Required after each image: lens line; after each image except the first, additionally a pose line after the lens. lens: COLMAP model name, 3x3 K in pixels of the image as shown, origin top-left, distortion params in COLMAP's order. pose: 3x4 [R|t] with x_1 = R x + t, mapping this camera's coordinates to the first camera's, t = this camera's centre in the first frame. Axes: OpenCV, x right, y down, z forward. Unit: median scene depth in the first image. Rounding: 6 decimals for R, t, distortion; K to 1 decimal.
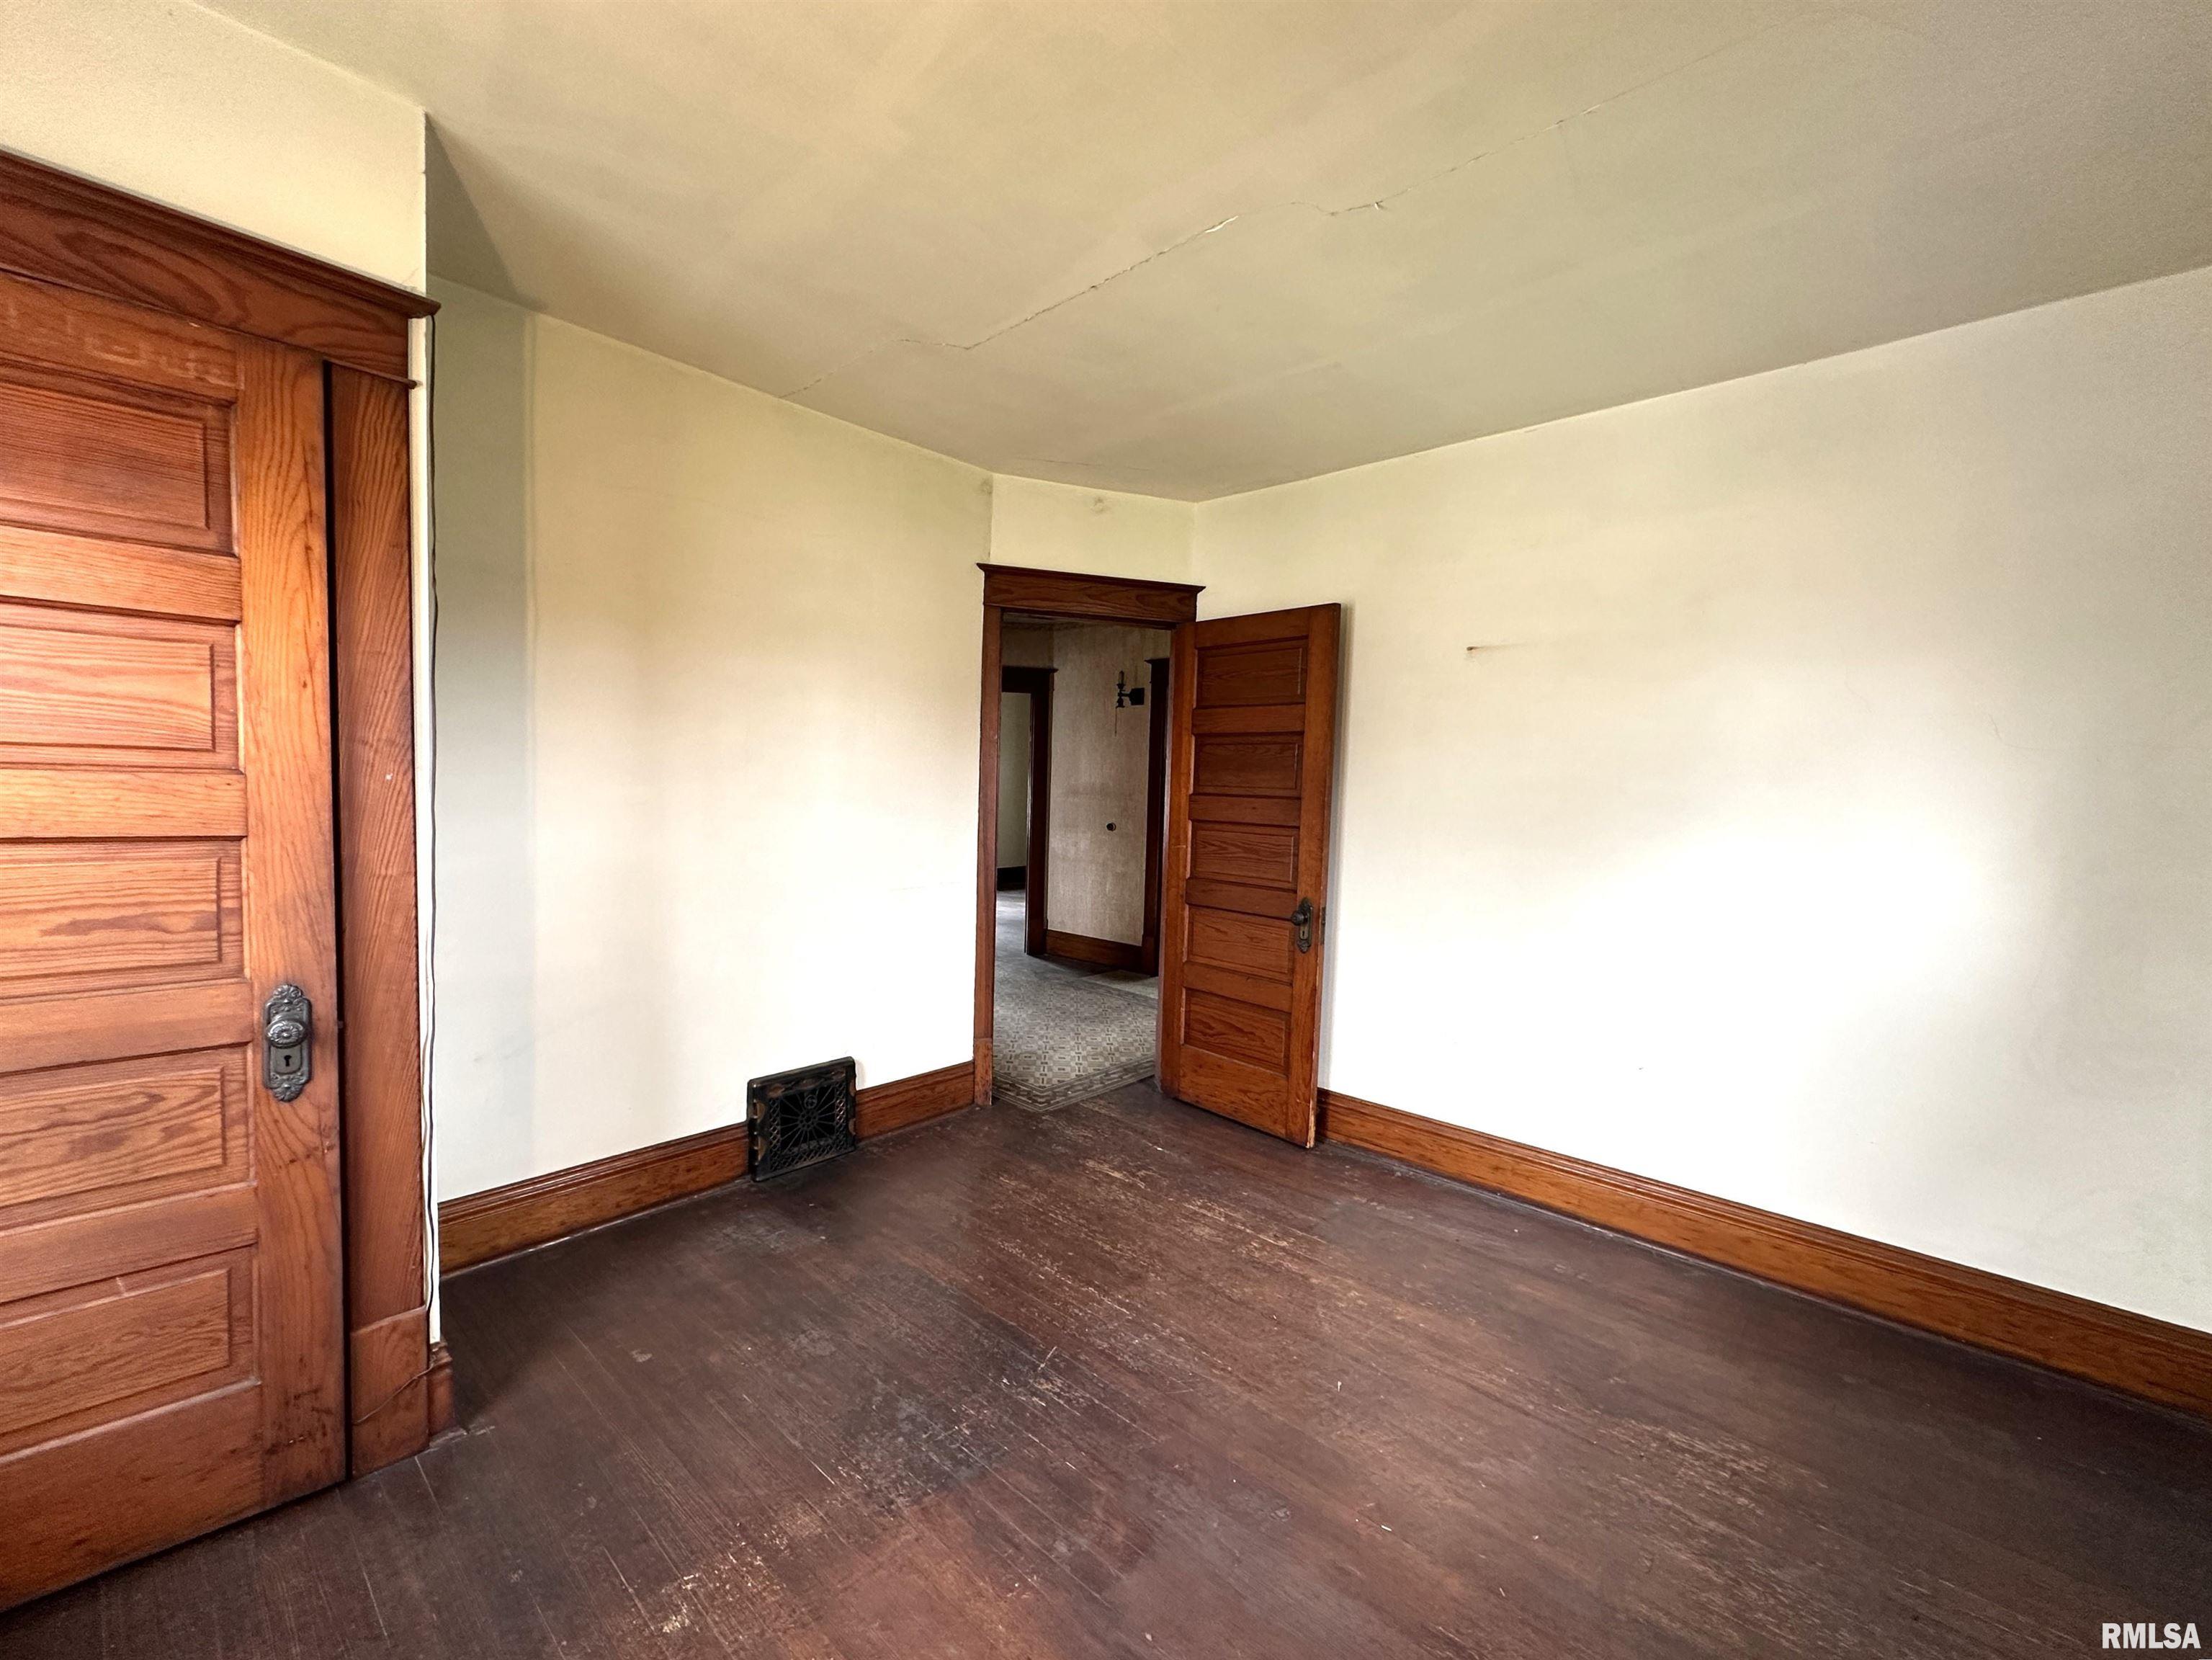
lens RADIAL K [[892.1, 0, 1108.9], [0, 892.1, 830.4], [0, 0, 1]] dist [-0.003514, 0.001233]
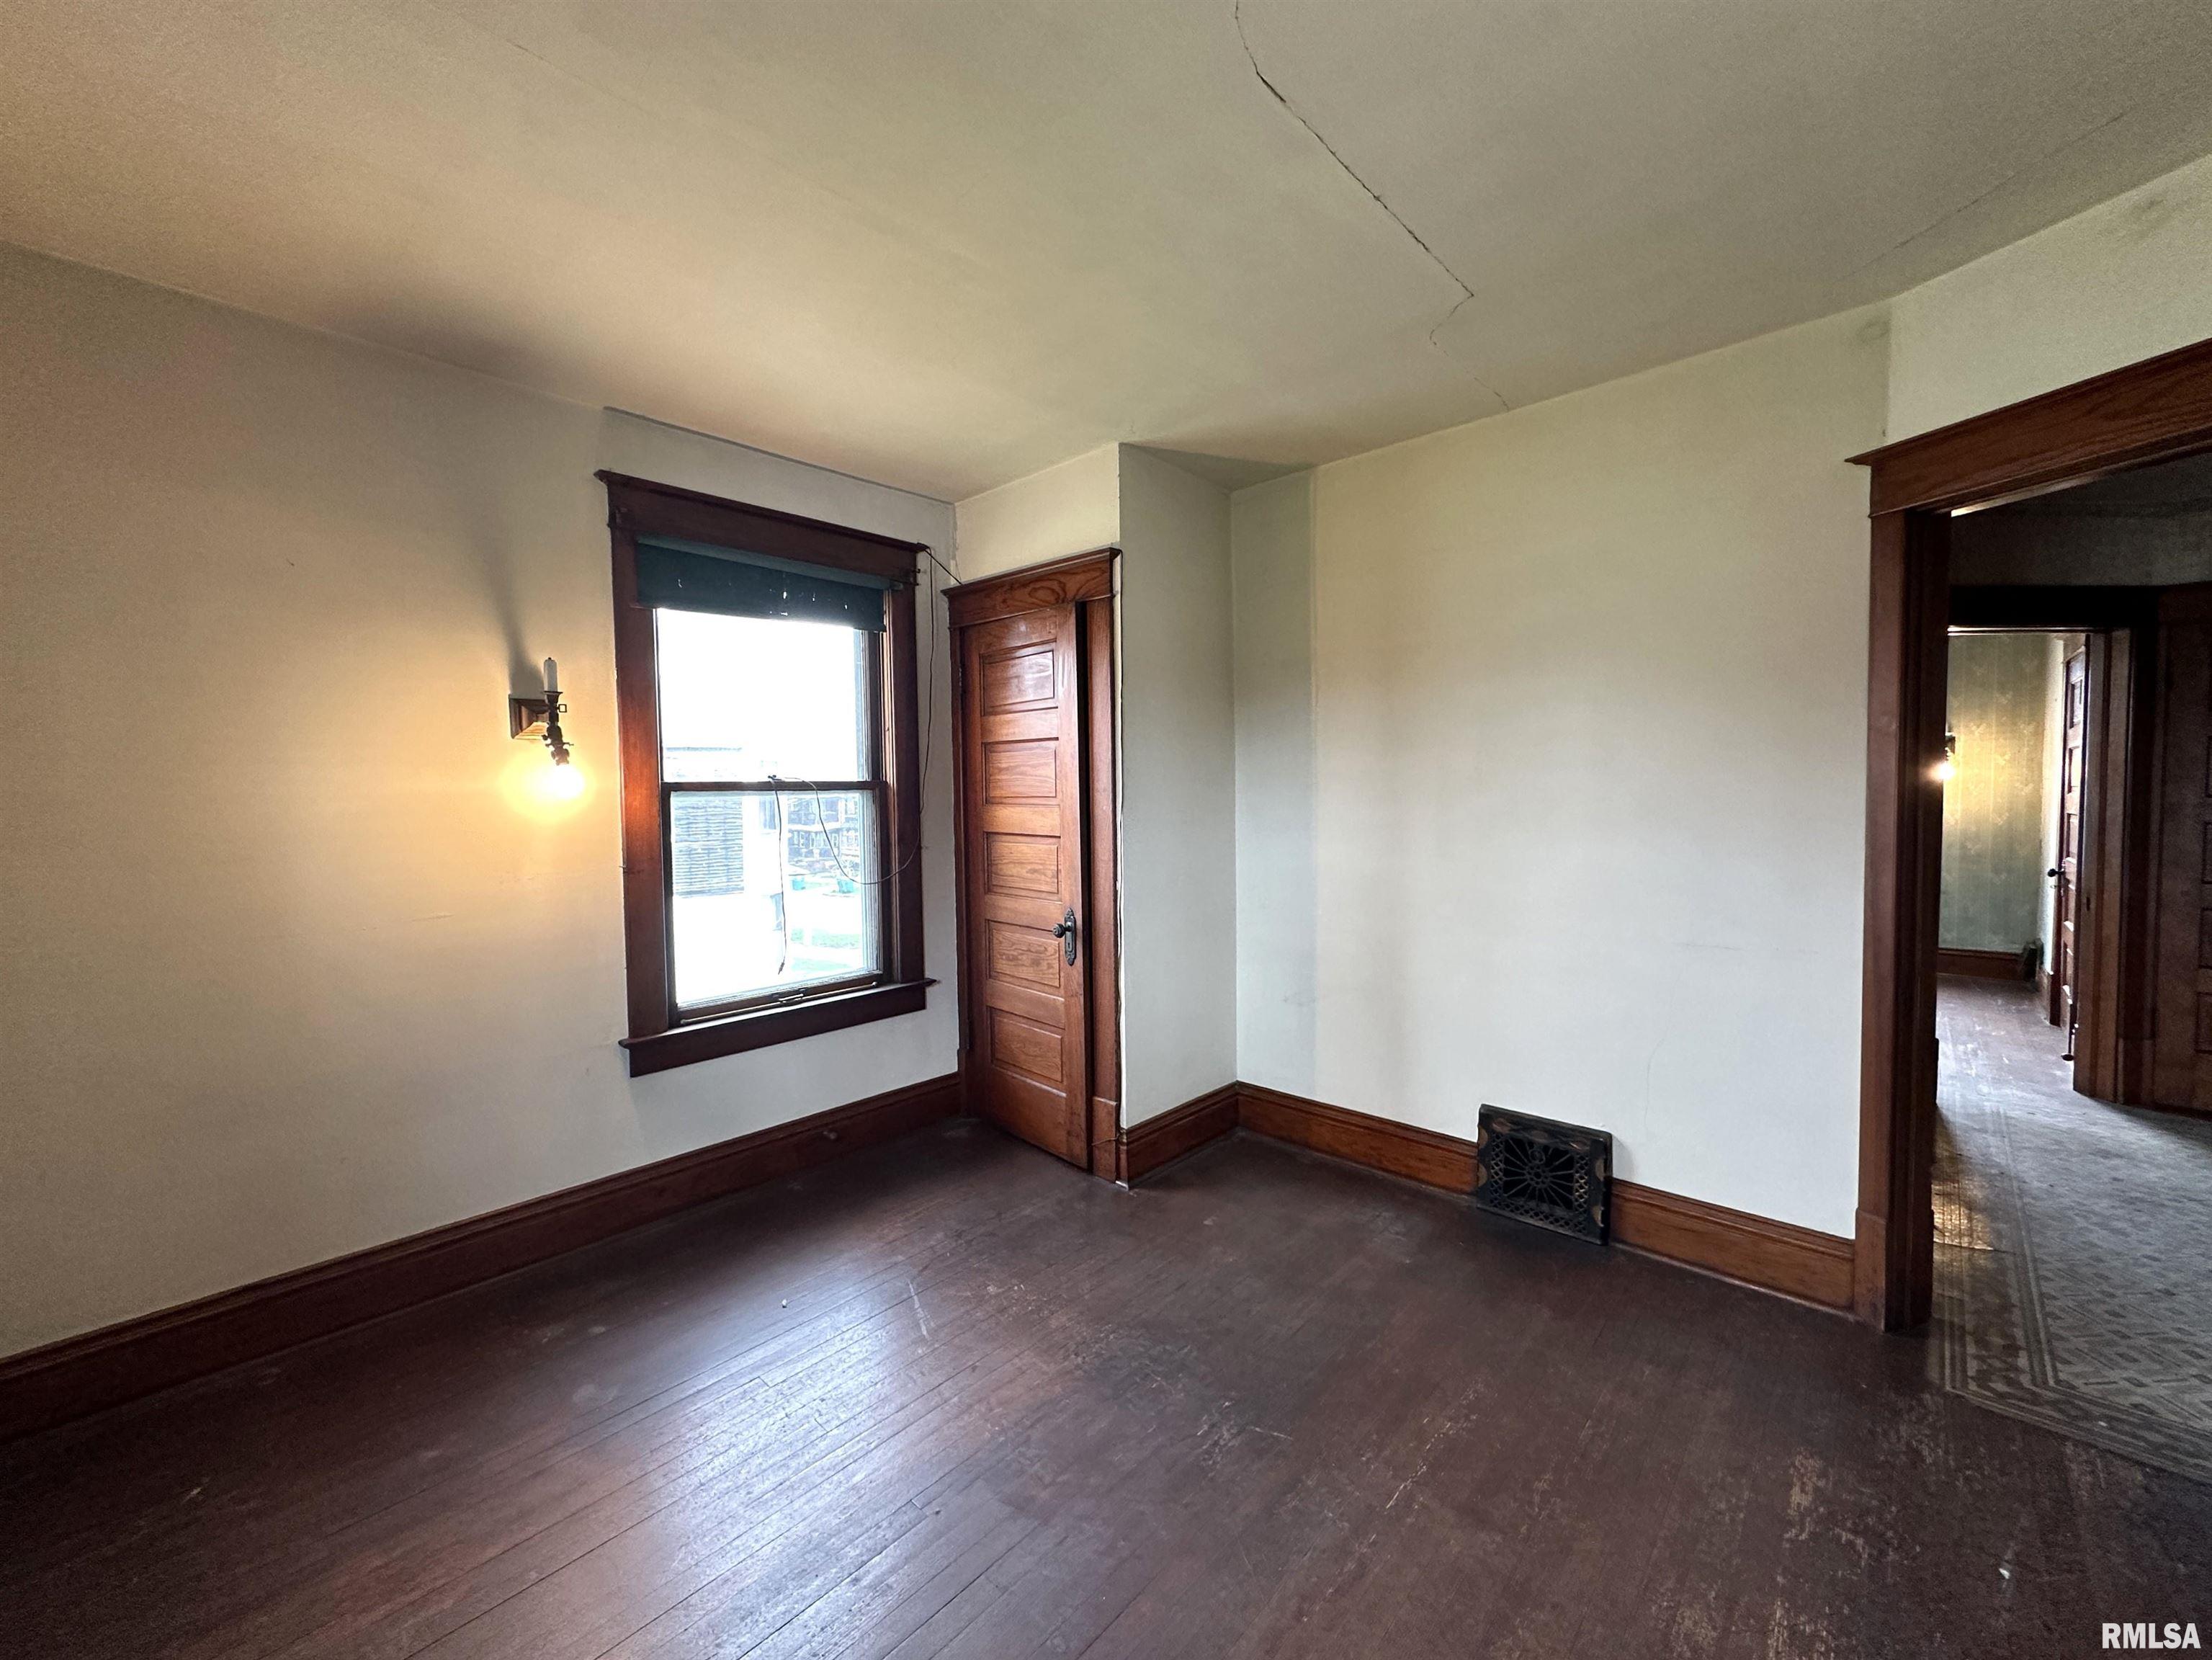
lens RADIAL K [[892.1, 0, 1108.6], [0, 892.1, 825.1], [0, 0, 1]] dist [-0.003514, 0.001233]
pose [[-0.019768, 0.008357, -0.999770, 0.638865], [-0.044311, 0.998975, 0.009227, -0.024343], [0.998822, 0.044483, -0.019378, 0.623270]]
